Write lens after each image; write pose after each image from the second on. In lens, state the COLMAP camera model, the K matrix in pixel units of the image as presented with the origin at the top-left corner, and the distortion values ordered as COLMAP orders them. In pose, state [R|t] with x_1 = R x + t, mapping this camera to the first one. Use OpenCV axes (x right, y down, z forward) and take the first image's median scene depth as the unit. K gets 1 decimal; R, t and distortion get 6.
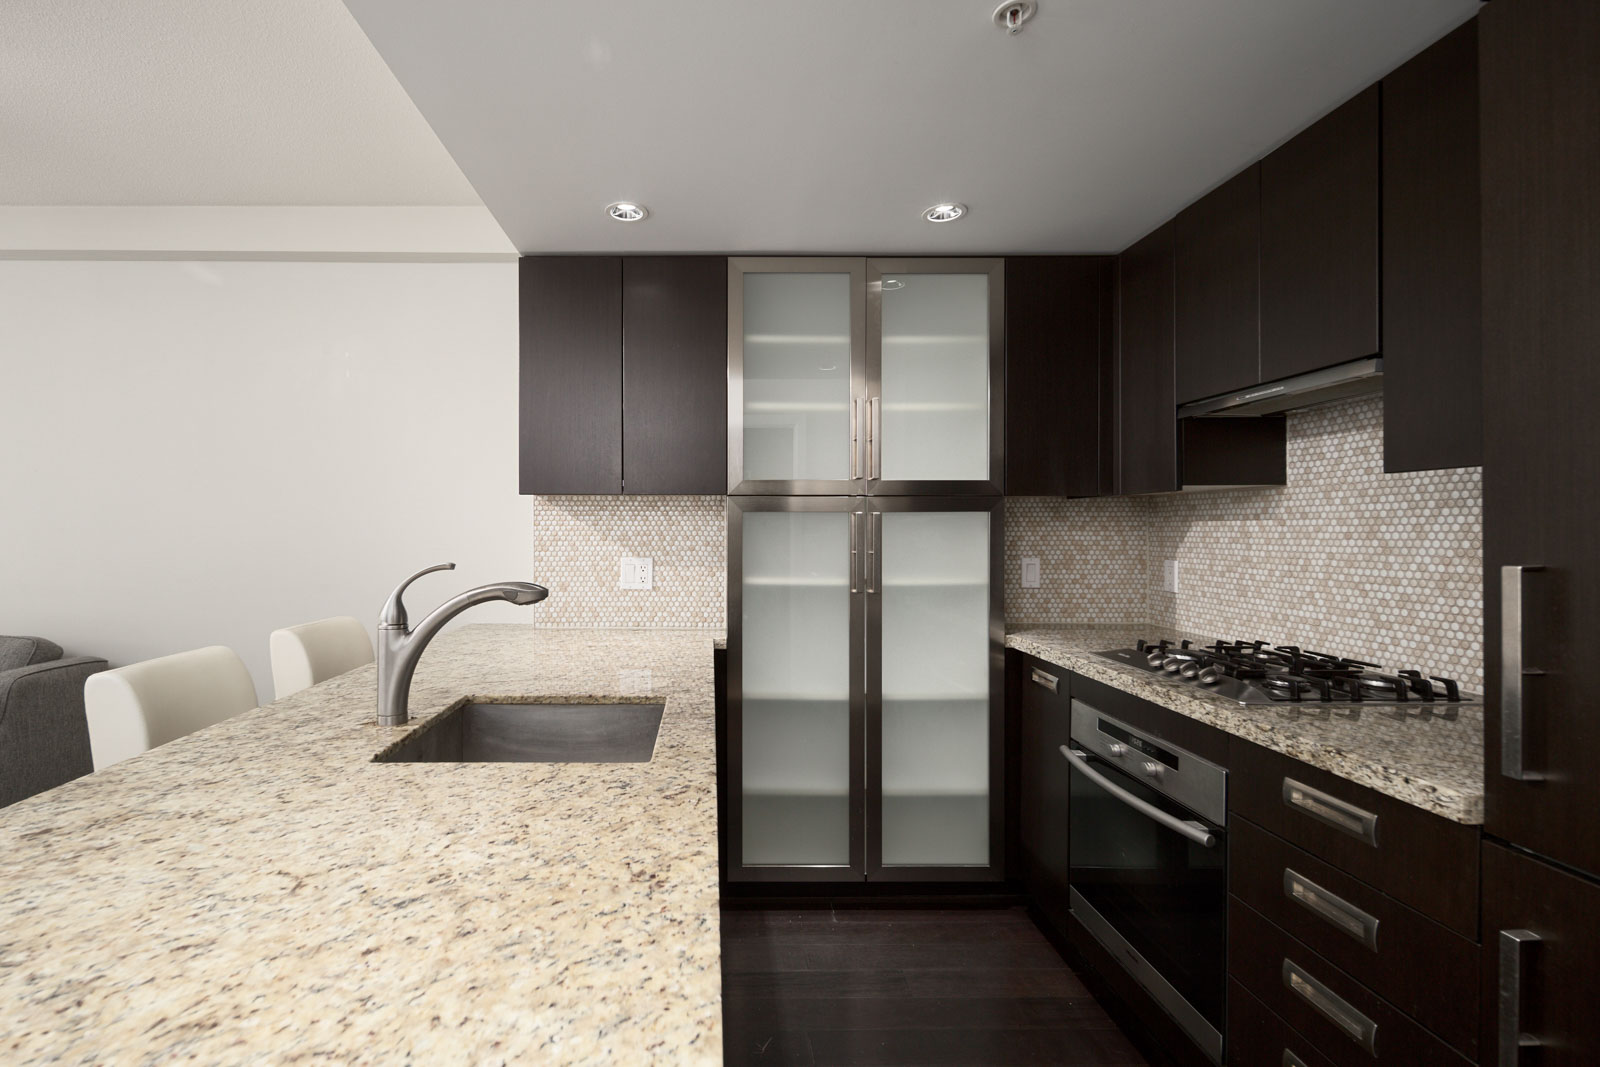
lens RADIAL K [[698.3, 0, 725.0], [0, 698.3, 537.7], [0, 0, 1]] dist [0.005548, -0.000420]
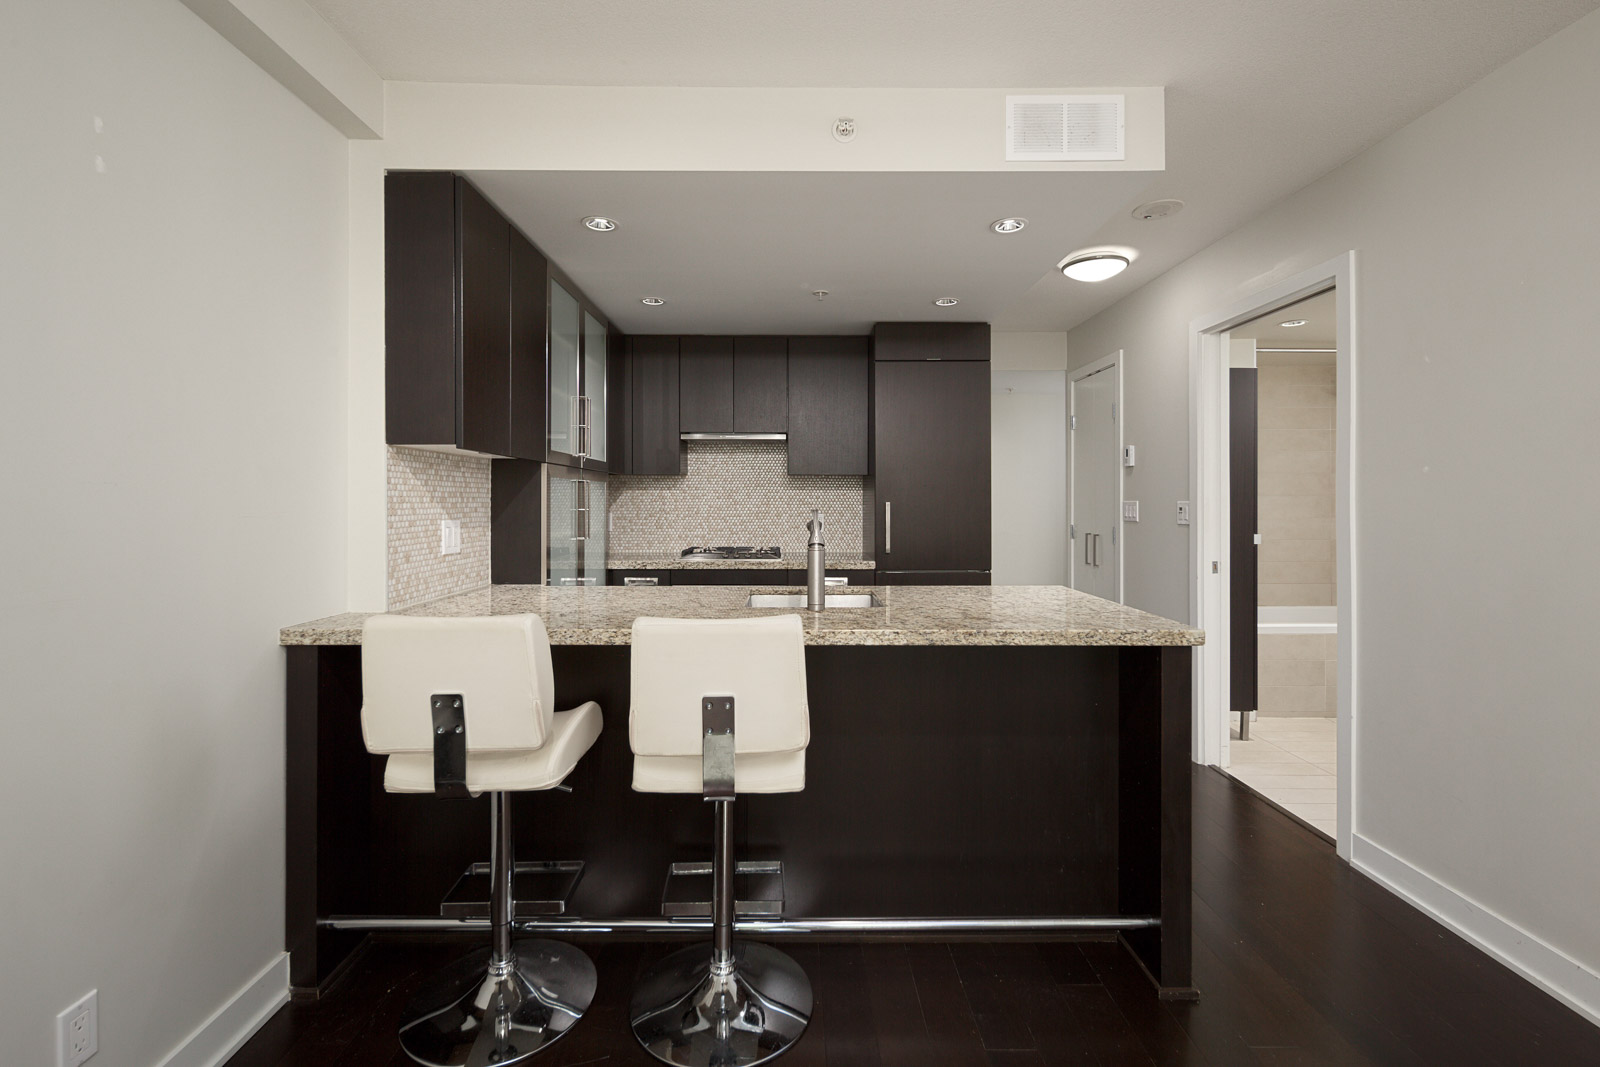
lens RADIAL K [[698.3, 0, 796.1], [0, 698.3, 498.5], [0, 0, 1]] dist [0.005548, -0.000420]
pose [[0.007377, 0.002349, 0.999970, -1.161485], [0.010968, 0.999937, -0.002429, 0.007319], [-0.999913, 0.010986, 0.007350, 0.570864]]
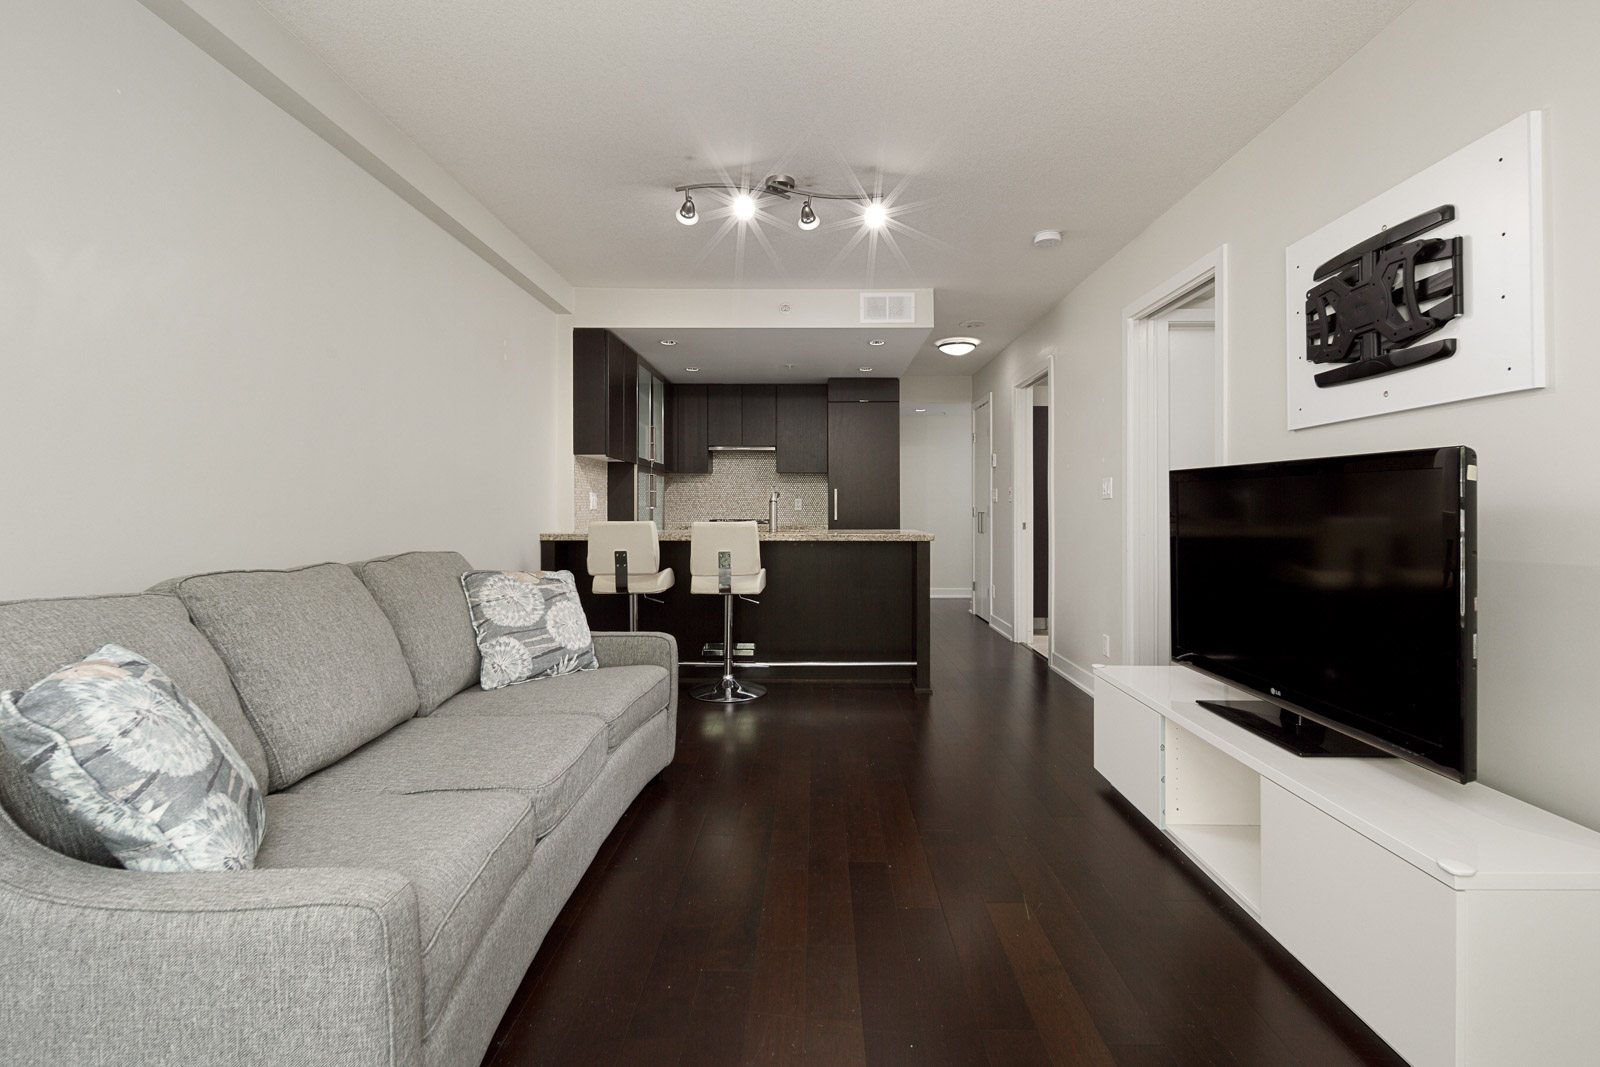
lens RADIAL K [[698.3, 0, 809.4], [0, 698.3, 503.7], [0, 0, 1]] dist [0.005548, -0.000420]
pose [[0.023531, 0.004058, 0.999715, -2.150990], [0.010614, 0.999934, -0.004309, 0.078920], [-0.999667, 0.010712, 0.023486, 0.412131]]
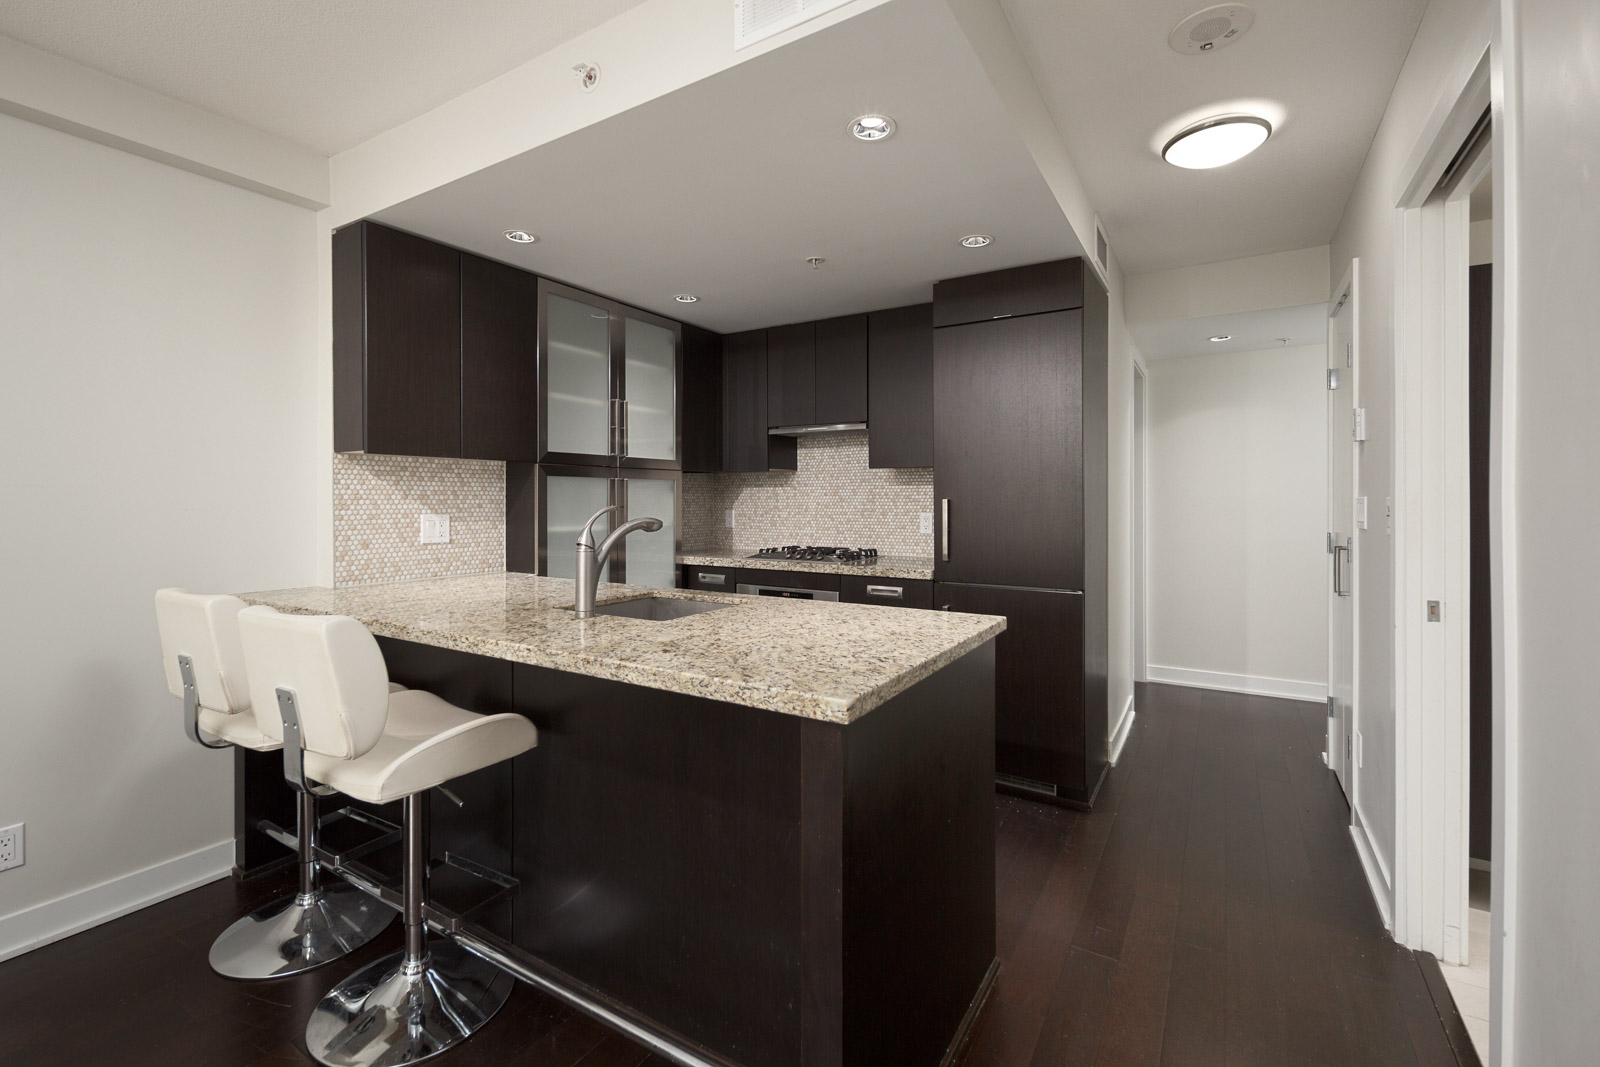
lens RADIAL K [[698.3, 0, 793.2], [0, 698.3, 499.7], [0, 0, 1]] dist [0.005548, -0.000420]
pose [[0.538482, -0.002756, 0.842633, -0.822138], [0.011636, 0.999924, -0.004166, 0.017899], [-0.842557, 0.012049, 0.538473, -0.086023]]
